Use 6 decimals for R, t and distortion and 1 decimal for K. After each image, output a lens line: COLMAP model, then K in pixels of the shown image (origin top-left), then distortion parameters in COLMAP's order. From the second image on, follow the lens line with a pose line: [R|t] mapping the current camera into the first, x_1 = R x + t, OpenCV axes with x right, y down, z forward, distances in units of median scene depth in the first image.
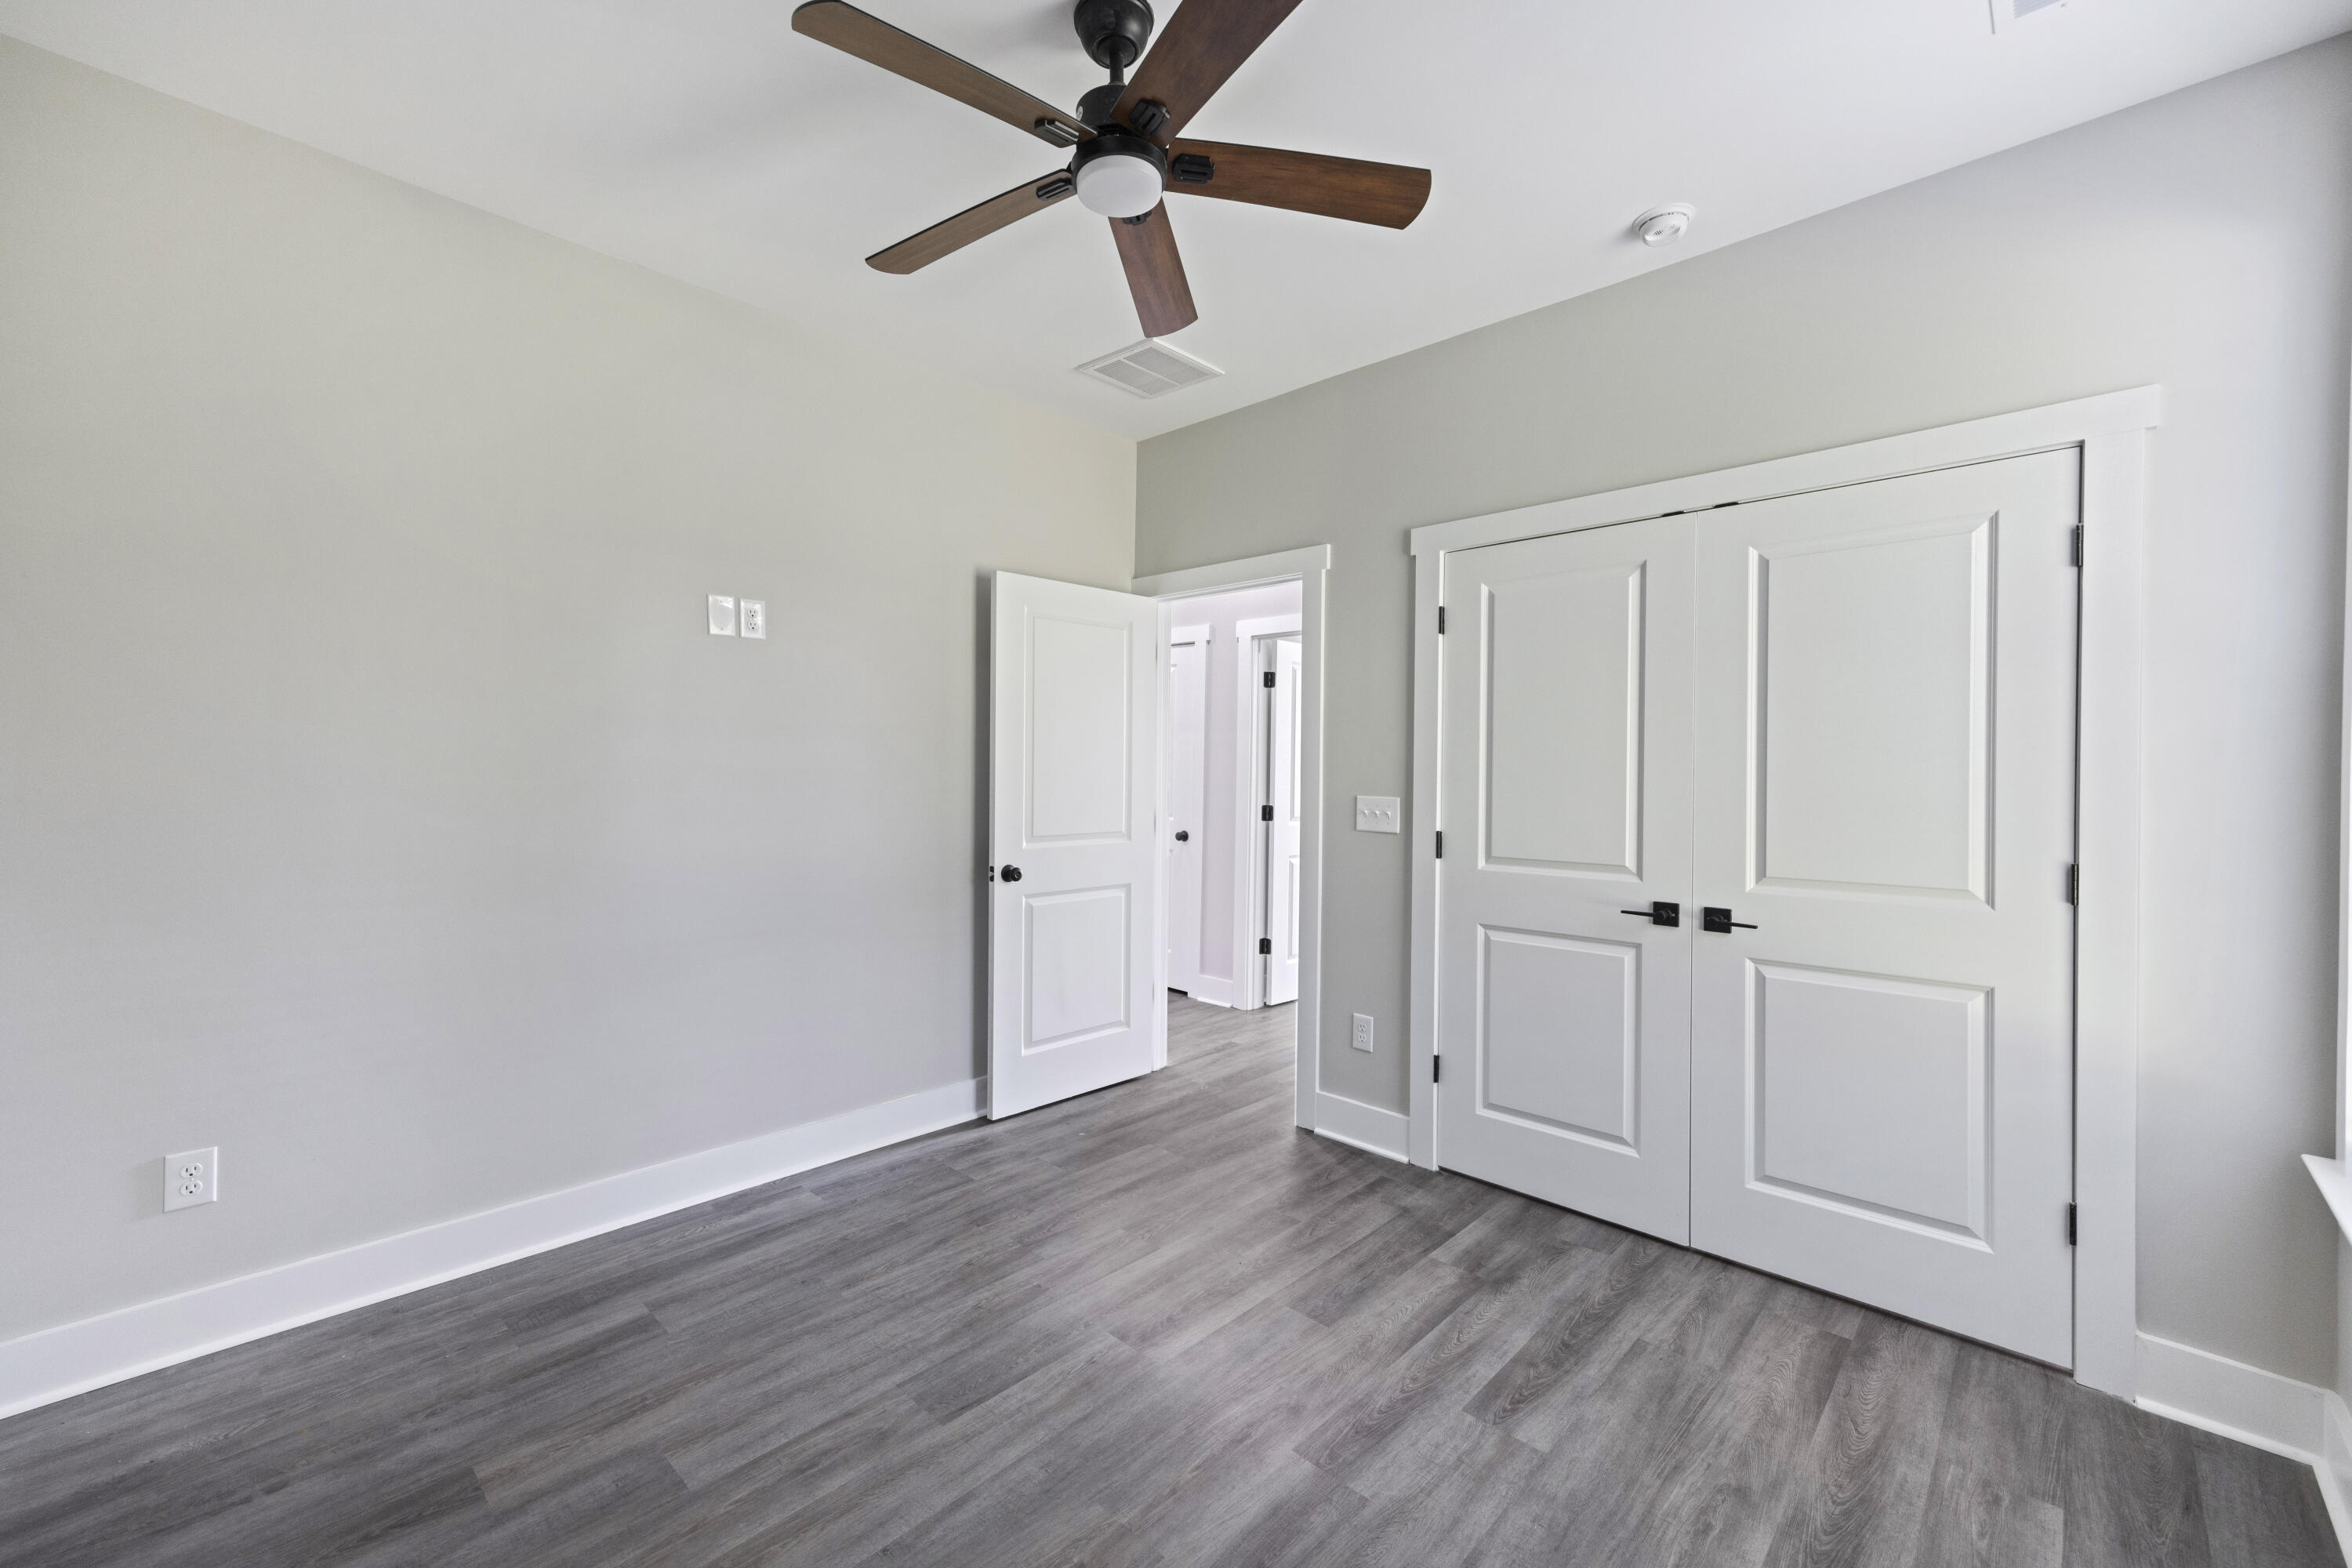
lens RADIAL K [[977.9, 0, 1178.3], [0, 977.9, 762.6], [0, 0, 1]] dist [0.009006, -0.000238]
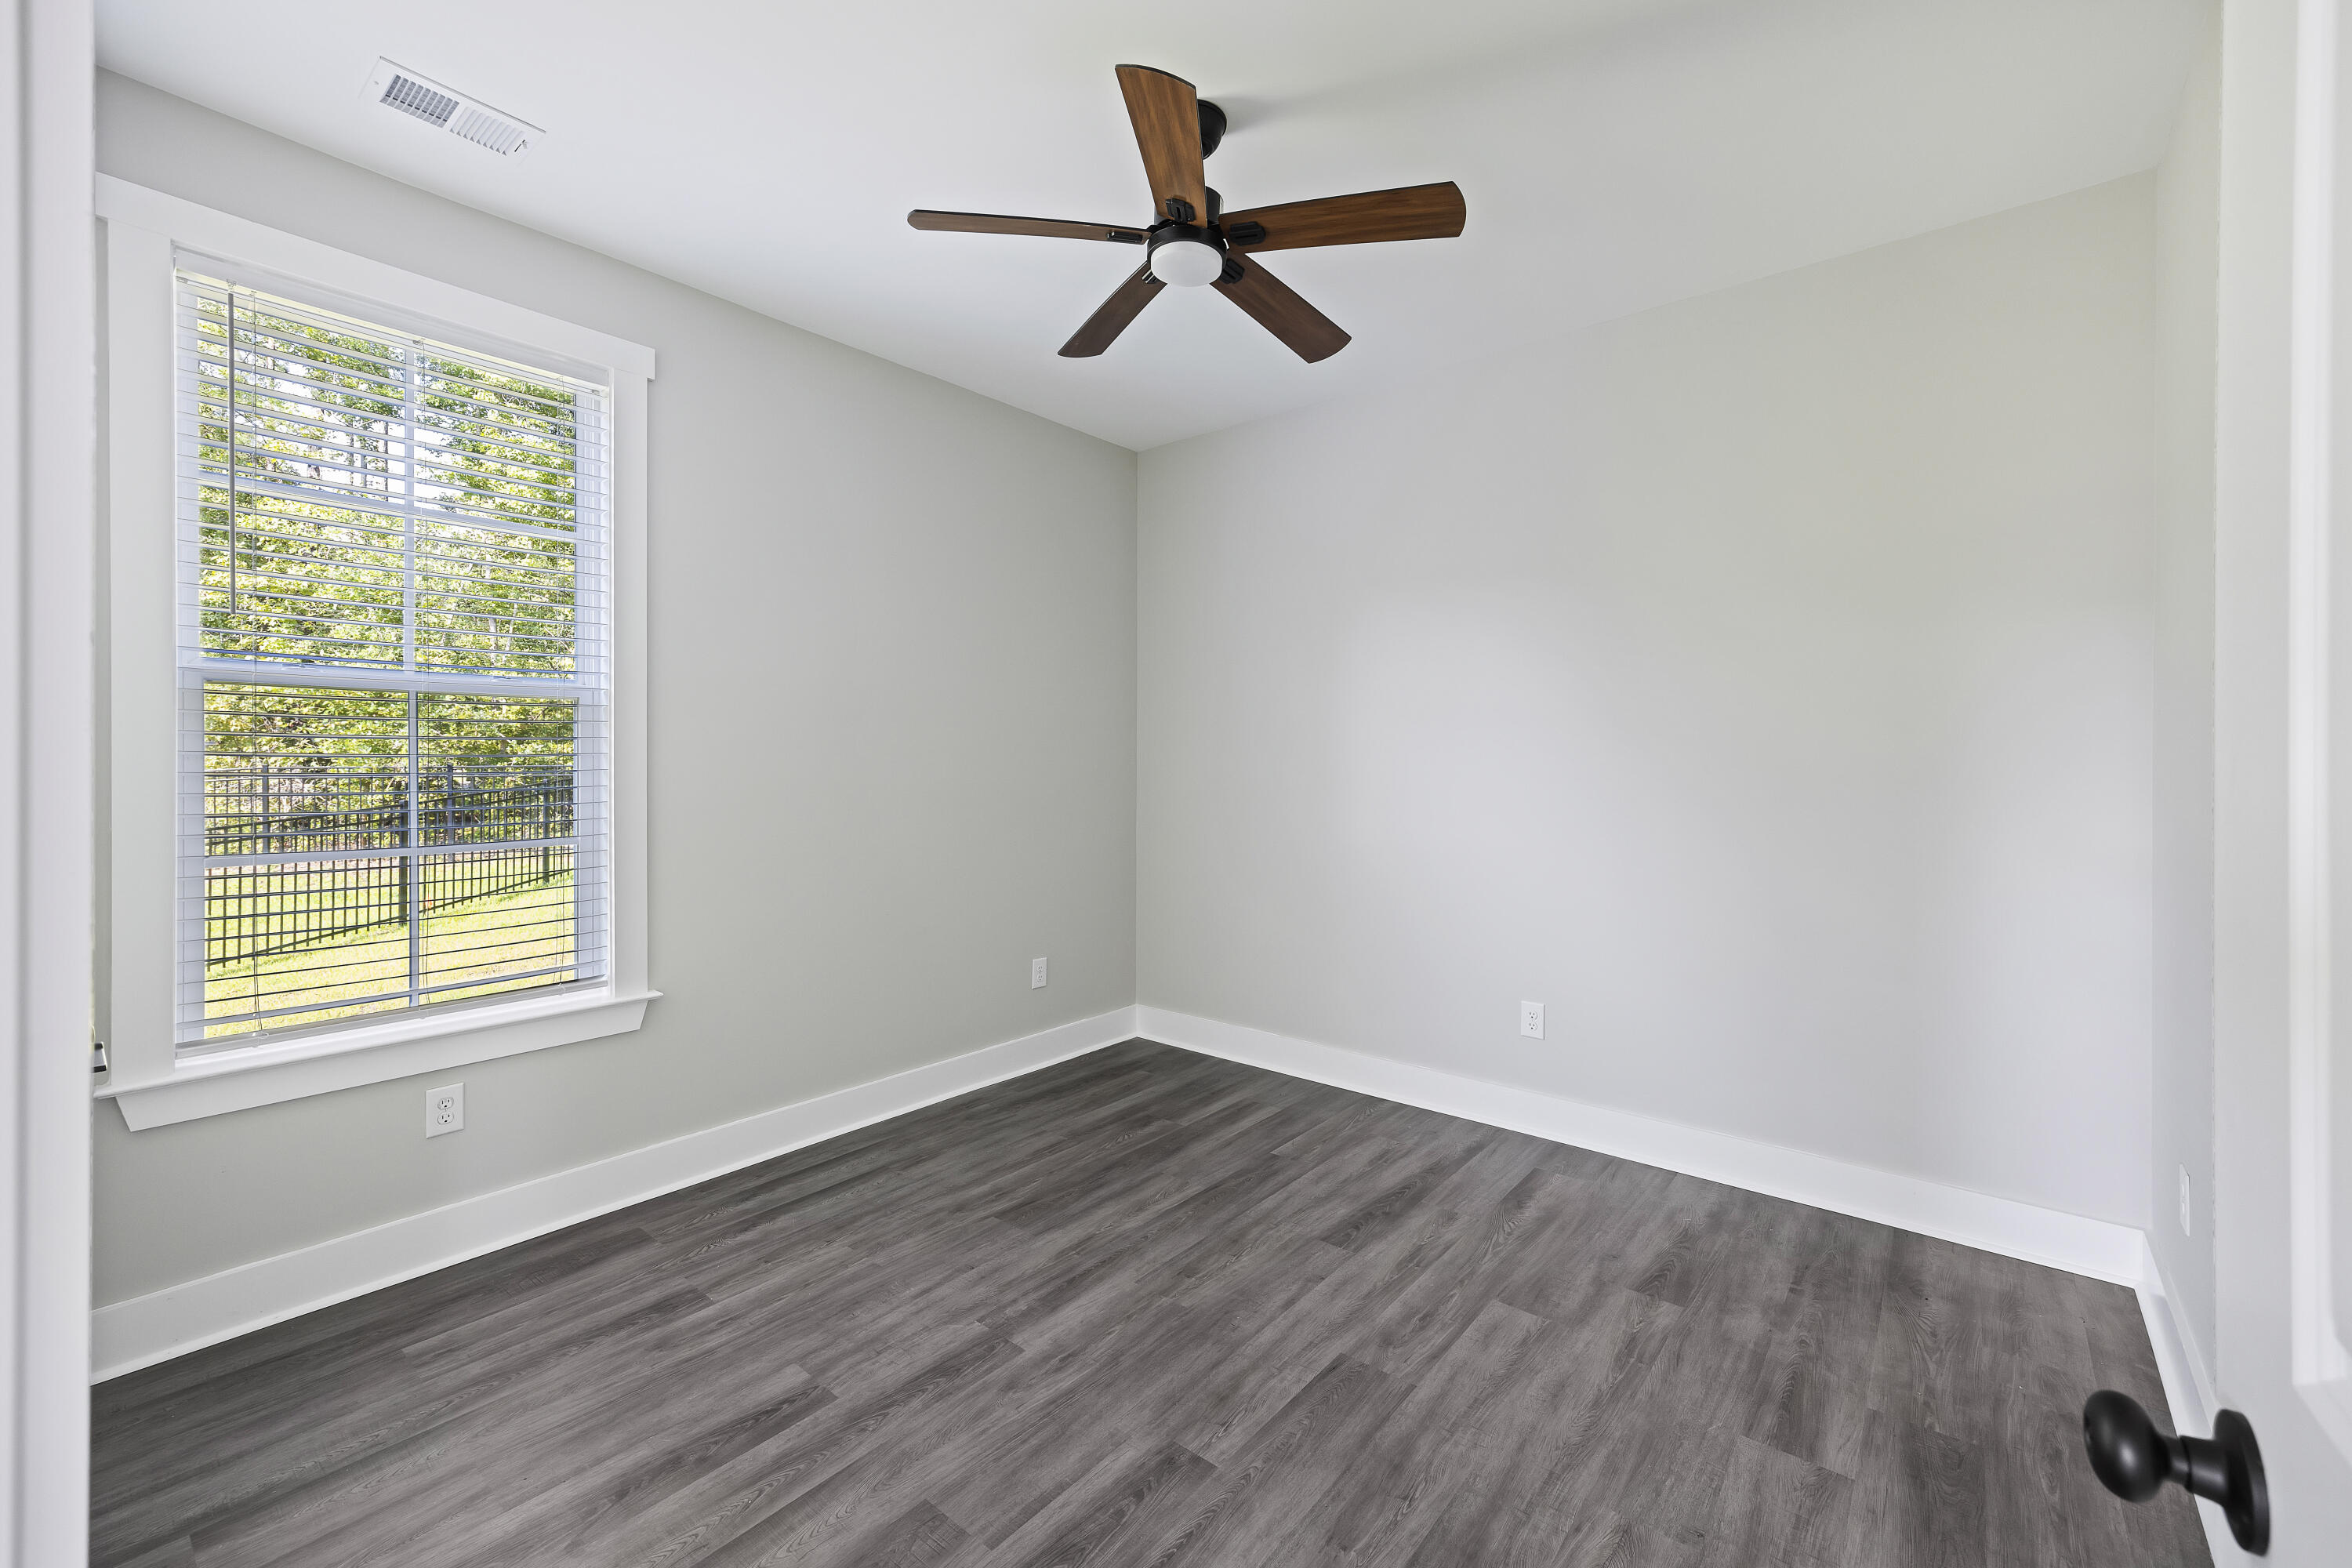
lens RADIAL K [[977.9, 0, 1178.3], [0, 977.9, 762.6], [0, 0, 1]] dist [0.009006, -0.000238]
pose [[-0.998041, -0.009044, -0.061904, 0.014910], [-0.008728, 0.999947, -0.005389, 0.023629], [0.061949, -0.004838, -0.998068, 2.013895]]
